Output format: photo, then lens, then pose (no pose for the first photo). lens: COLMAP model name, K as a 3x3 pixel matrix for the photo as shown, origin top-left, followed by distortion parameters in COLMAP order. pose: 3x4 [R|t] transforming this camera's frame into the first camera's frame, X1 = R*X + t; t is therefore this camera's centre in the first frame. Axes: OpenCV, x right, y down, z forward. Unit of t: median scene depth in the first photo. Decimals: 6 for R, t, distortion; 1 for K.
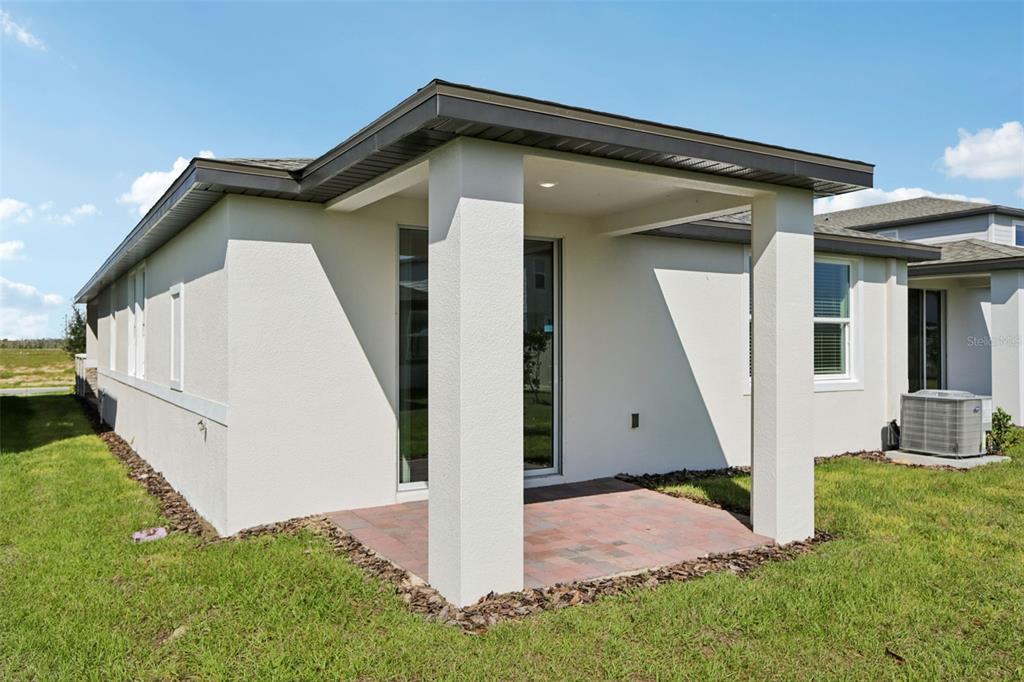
lens RADIAL K [[744.3, 0, 512.0], [0, 744.3, 341.0], [0, 0, 1]] dist [0.014254, 0.003488]
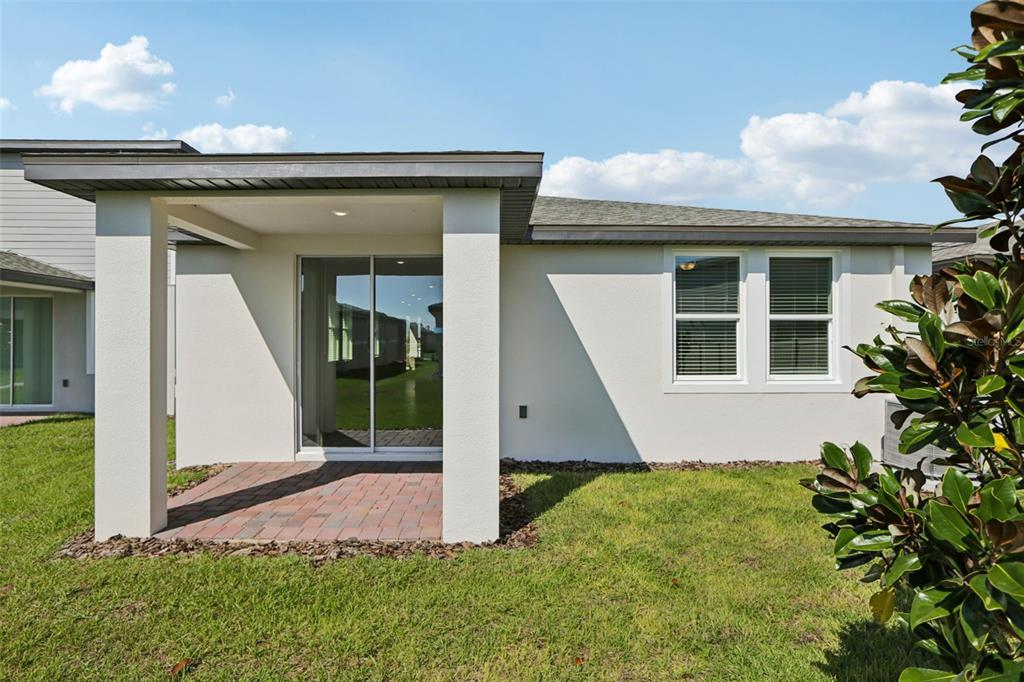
lens RADIAL K [[553.8, 0, 503.6], [0, 553.8, 335.6], [0, 0, 1]] dist [-0.048037, 0.027797]
pose [[0.866129, -0.004857, -0.499797, 0.541883], [0.003644, 0.999988, -0.003402, -0.004284], [0.499807, 0.001125, 0.866136, 0.263394]]
